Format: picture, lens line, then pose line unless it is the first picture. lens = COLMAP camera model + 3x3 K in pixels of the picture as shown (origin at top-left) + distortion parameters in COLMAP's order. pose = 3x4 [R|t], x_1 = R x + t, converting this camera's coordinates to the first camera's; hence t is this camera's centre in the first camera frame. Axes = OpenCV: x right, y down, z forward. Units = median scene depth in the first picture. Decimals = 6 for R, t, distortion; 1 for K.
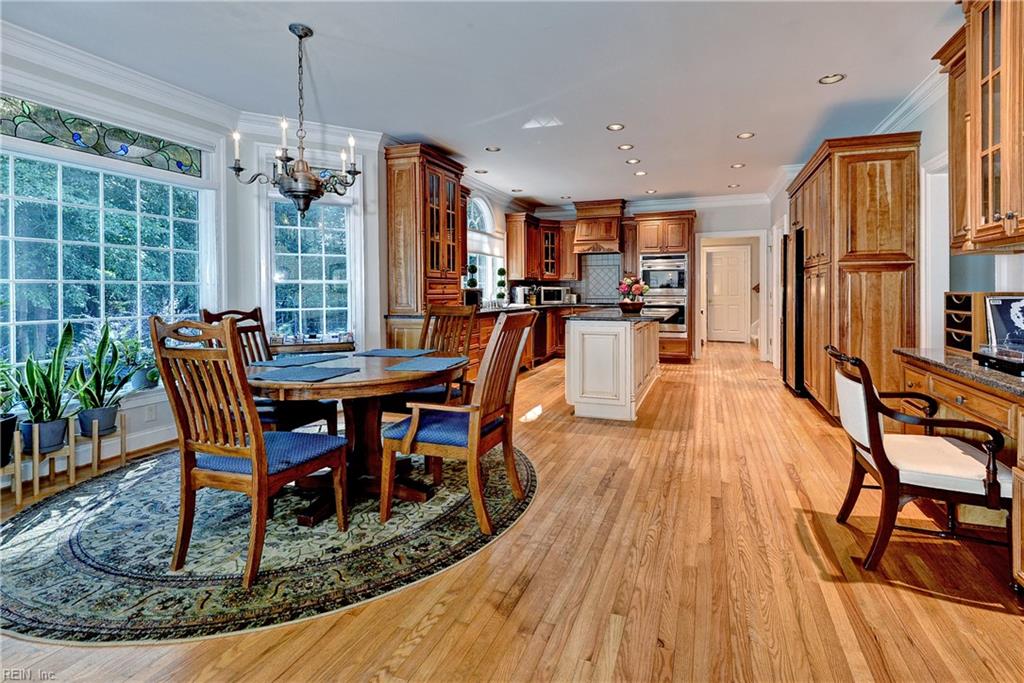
lens RADIAL K [[500.0, 0, 530.9], [0, 500.0, 291.7], [0, 0, 1]] dist [0.007019, -0.003262]
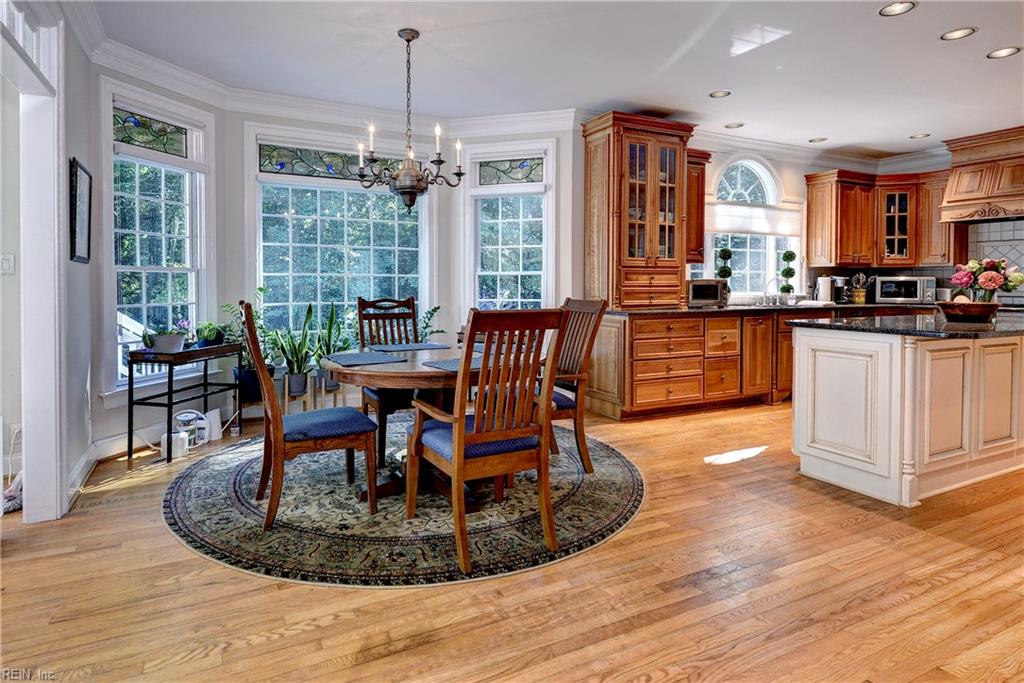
lens RADIAL K [[535.2, 0, 492.7], [0, 535.2, 290.7], [0, 0, 1]] dist [0.018415, -0.005583]
pose [[0.697694, 0.014020, -0.716259, 0.350354], [-0.003299, 0.999861, 0.016357, -0.001882], [0.716388, -0.009049, 0.697643, 0.243355]]
